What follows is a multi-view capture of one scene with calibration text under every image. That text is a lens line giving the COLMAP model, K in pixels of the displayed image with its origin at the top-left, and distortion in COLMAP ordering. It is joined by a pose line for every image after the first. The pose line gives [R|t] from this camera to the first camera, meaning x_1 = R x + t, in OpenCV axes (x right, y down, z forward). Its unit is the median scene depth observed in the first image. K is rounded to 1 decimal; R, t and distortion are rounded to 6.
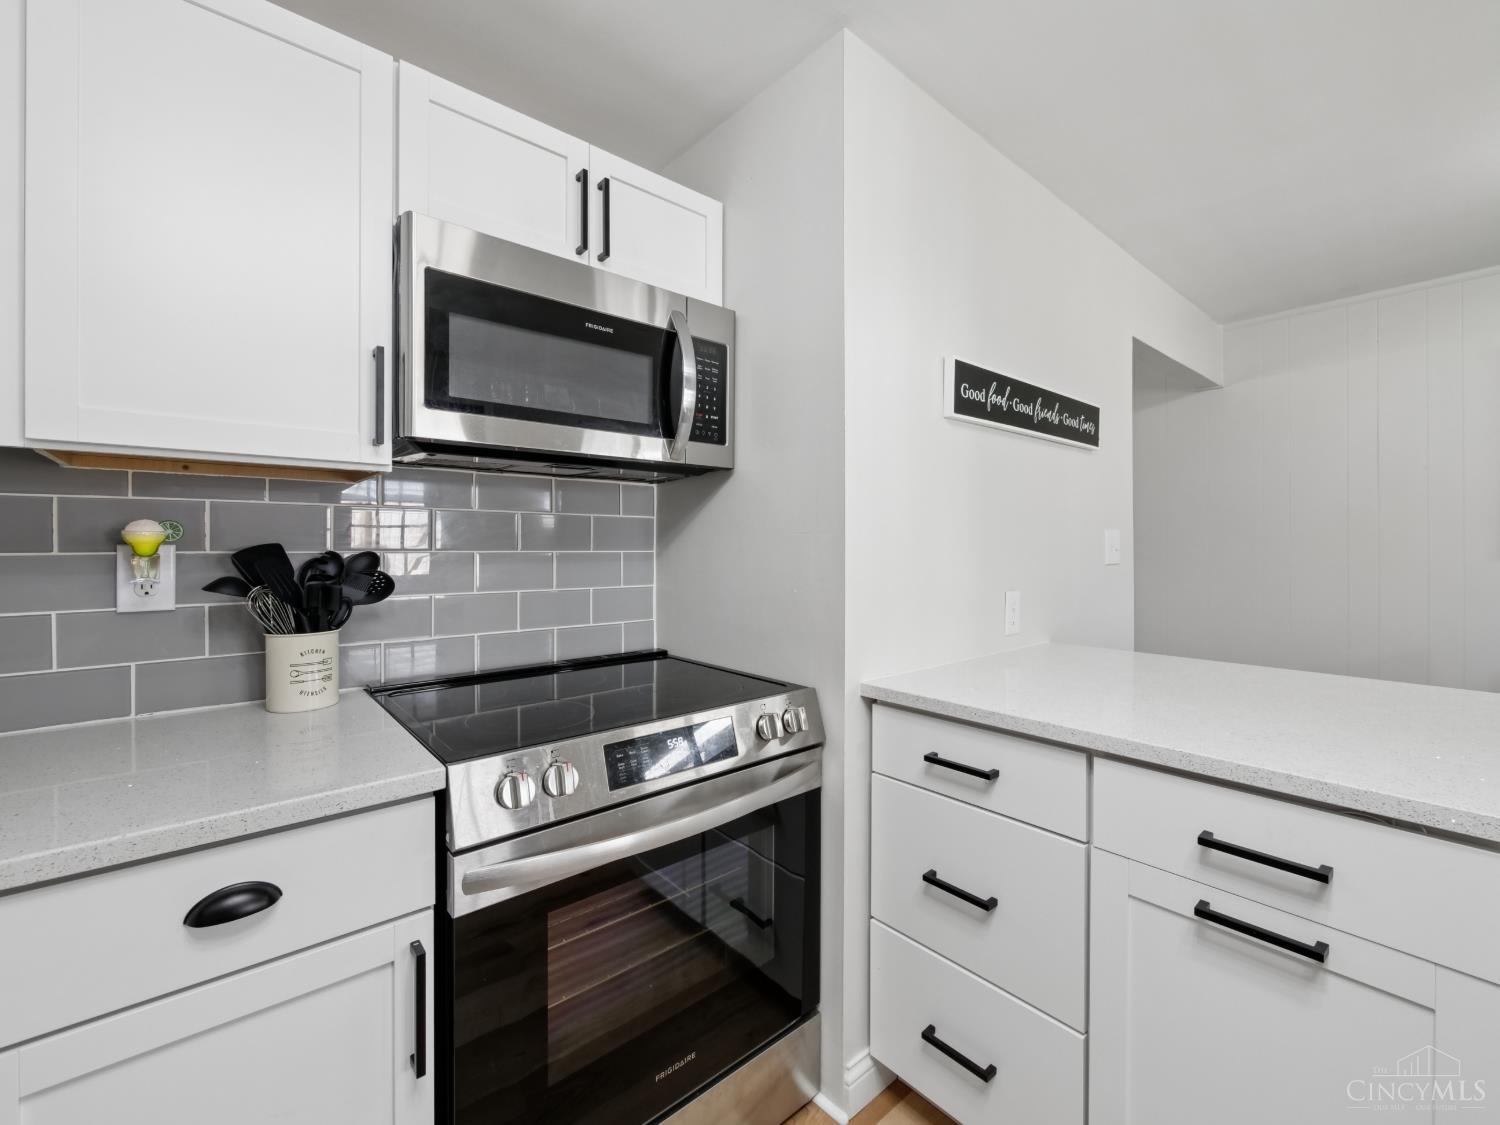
lens RADIAL K [[635.7, 0, 736.4], [0, 635.7, 546.4], [0, 0, 1]] dist [-0.003095, 0.000809]
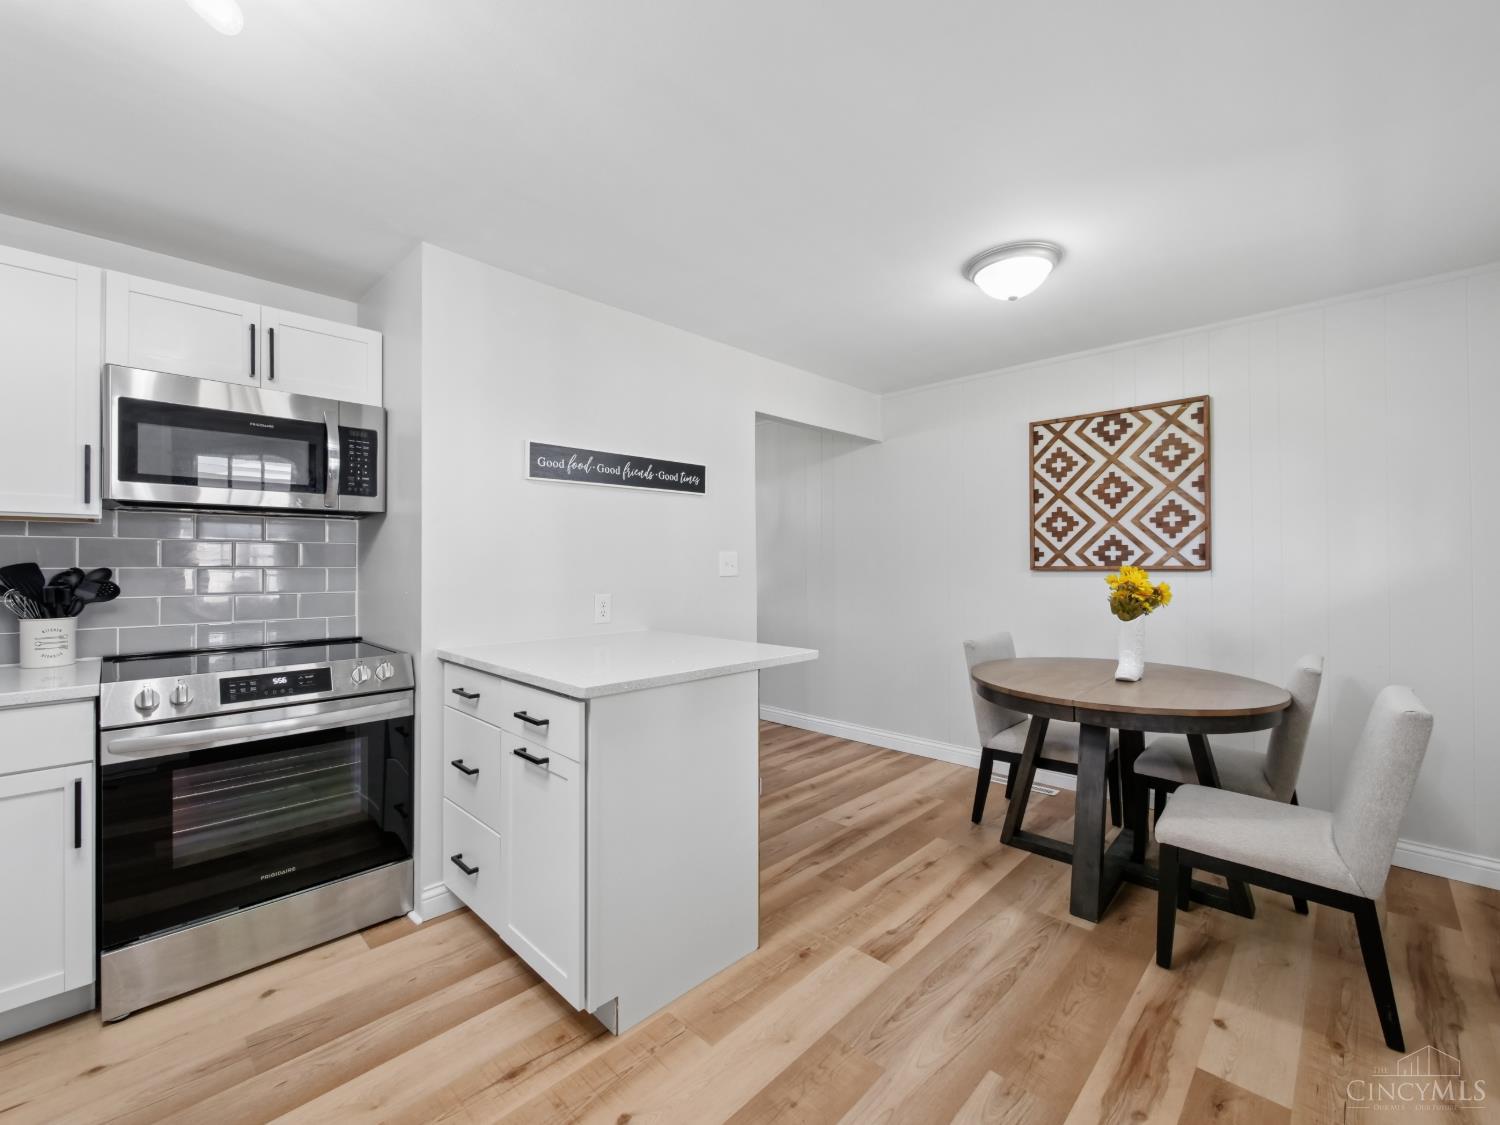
lens RADIAL K [[635.7, 0, 740.6], [0, 635.7, 560.5], [0, 0, 1]] dist [-0.003095, 0.000809]
pose [[0.996898, -0.003292, 0.078635, 0.869379], [0.003918, 0.999962, -0.007808, 0.008387], [-0.078606, 0.008092, 0.996873, -0.679182]]
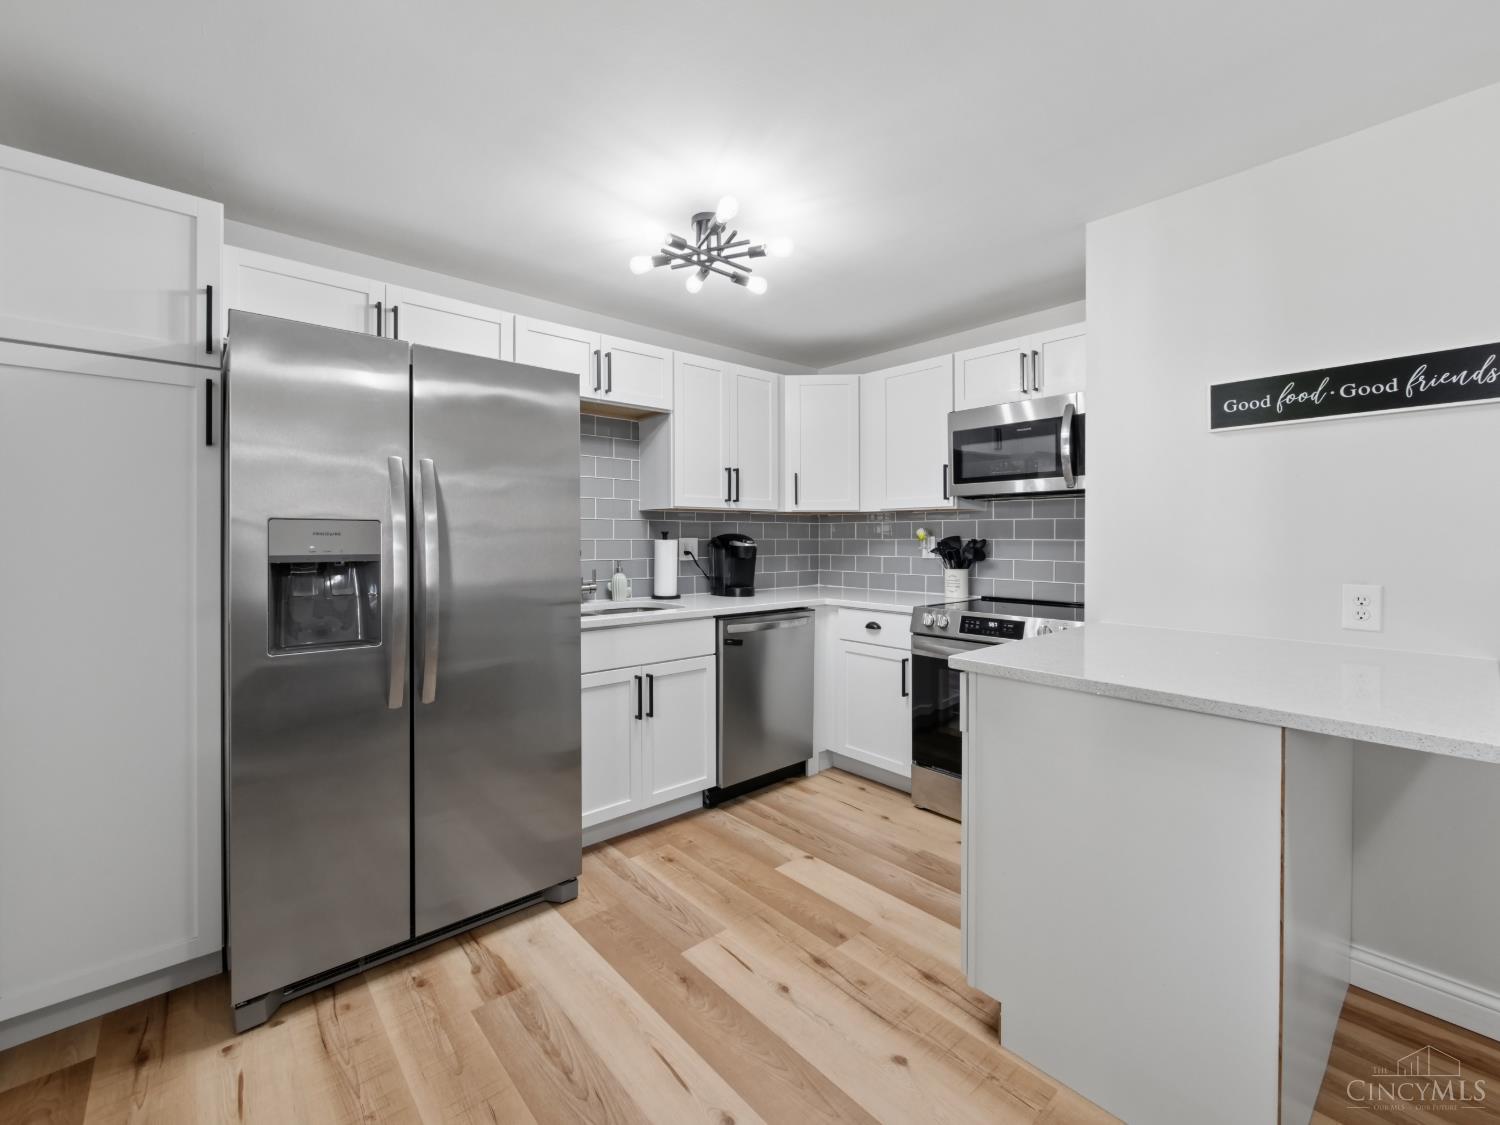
lens RADIAL K [[635.7, 0, 752.7], [0, 635.7, 538.6], [0, 0, 1]] dist [-0.003095, 0.000809]
pose [[0.011535, -0.000163, -0.999933, 1.866388], [-0.008531, 0.999964, -0.000261, 0.013811], [0.999897, 0.008533, 0.011533, 0.112249]]
